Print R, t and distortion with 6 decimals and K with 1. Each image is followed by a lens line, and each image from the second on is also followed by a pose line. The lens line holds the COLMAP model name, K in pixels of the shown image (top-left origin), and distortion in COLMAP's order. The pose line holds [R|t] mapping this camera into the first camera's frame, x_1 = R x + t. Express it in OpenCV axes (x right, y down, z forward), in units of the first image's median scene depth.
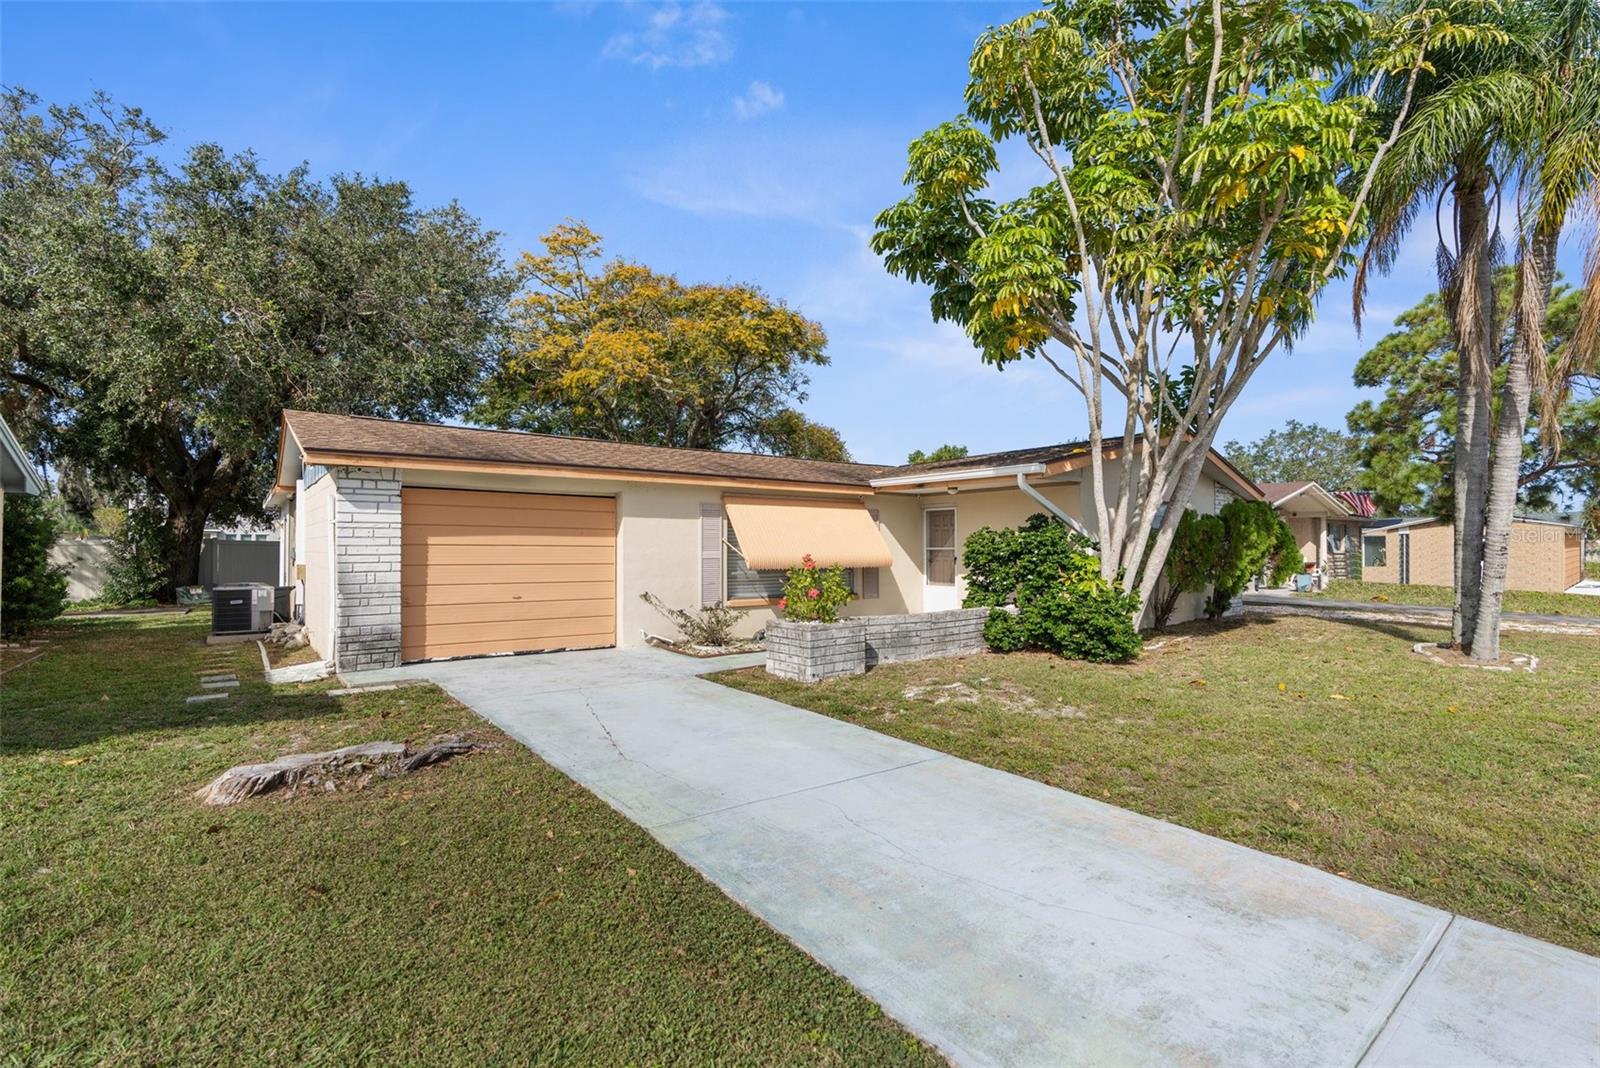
lens RADIAL K [[733.4, 0, 801.0], [0, 733.4, 540.8], [0, 0, 1]] dist [-0.008475, 0.001216]
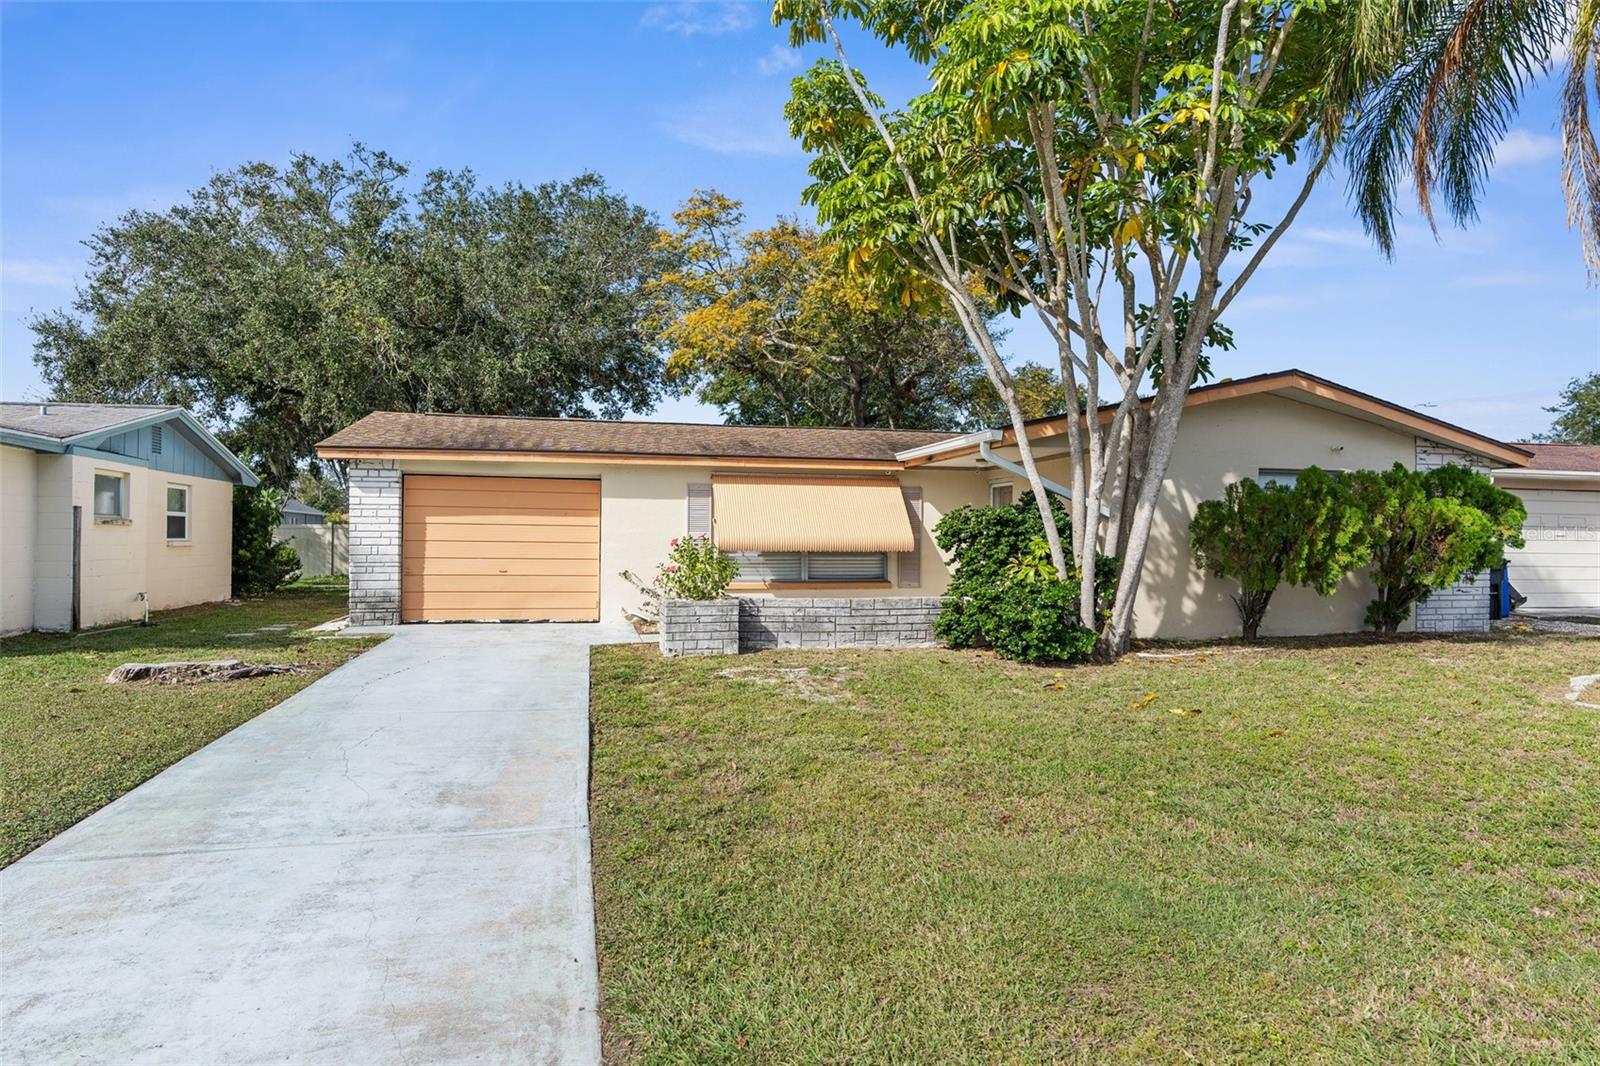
lens RADIAL K [[907.9, 0, 799.7], [0, 907.9, 528.1], [0, 0, 1]] dist [-0.001902, -0.000360]
pose [[0.905819, 0.002543, -0.423658, 0.636296], [-0.003076, 0.999995, -0.000574, 0.011917], [0.423655, 0.001823, 0.905822, -0.061741]]
